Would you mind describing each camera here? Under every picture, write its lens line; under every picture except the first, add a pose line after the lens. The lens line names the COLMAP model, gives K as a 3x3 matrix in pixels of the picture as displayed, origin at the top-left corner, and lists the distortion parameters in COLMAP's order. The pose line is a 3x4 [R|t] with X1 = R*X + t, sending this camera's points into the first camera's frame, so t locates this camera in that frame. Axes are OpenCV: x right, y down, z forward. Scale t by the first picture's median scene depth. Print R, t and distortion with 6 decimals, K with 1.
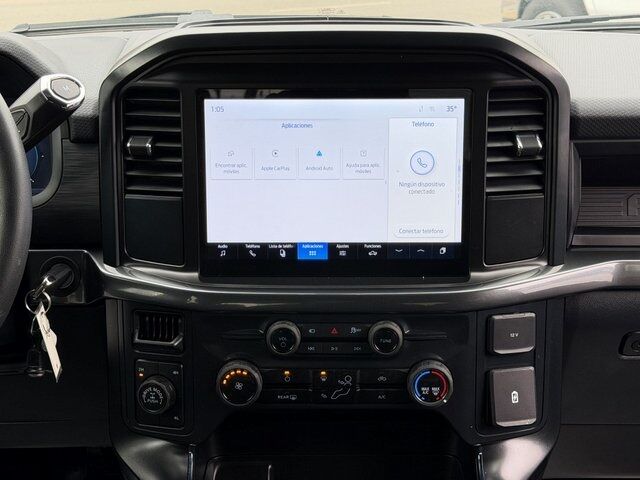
lens RADIAL K [[1041.5, 0, 320.4], [0, 1041.5, 239.1], [0, 0, 1]] dist [0.080670, 0.000000]
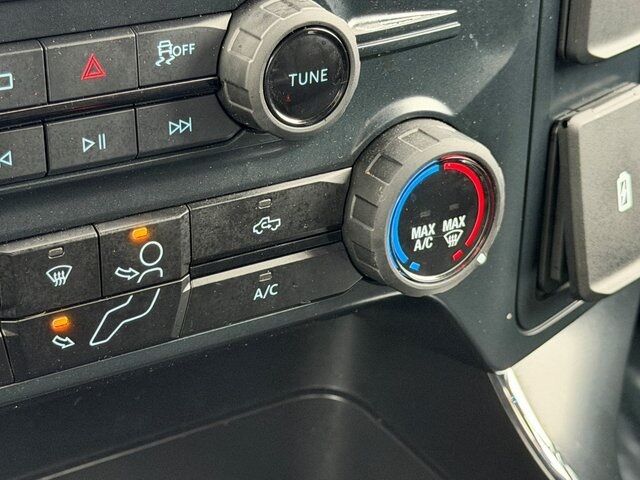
lens RADIAL K [[1566.0, 0, 314.5], [0, 1566.0, 241.4], [0, 0, 1]] dist [0.118236, 0.000000]
pose [[0.832304, -0.206383, 0.514466, -0.130453], [0.070660, 0.960035, 0.270813, 0.034872], [-0.549797, -0.189046, 0.813625, 0.685938]]
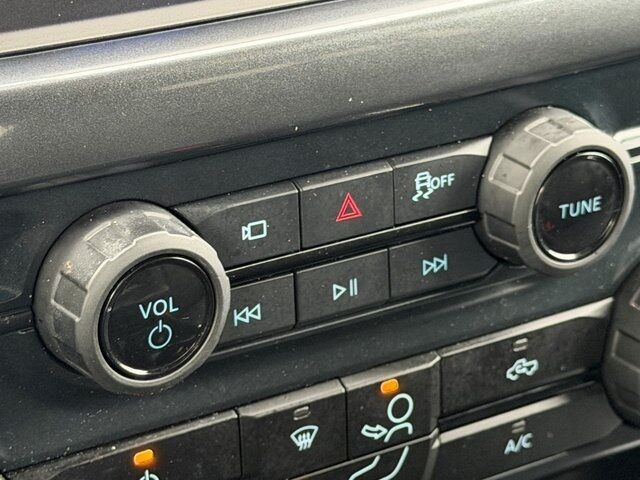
lens RADIAL K [[1989.4, 0, 322.6], [0, 1989.4, 240.2], [0, 0, 1]] dist [0.103884, 0.000000]
pose [[0.840507, -0.210573, 0.499205, -0.185017], [0.091259, 0.963242, 0.252660, -0.004135], [-0.534059, -0.166806, 0.828829, 0.679742]]
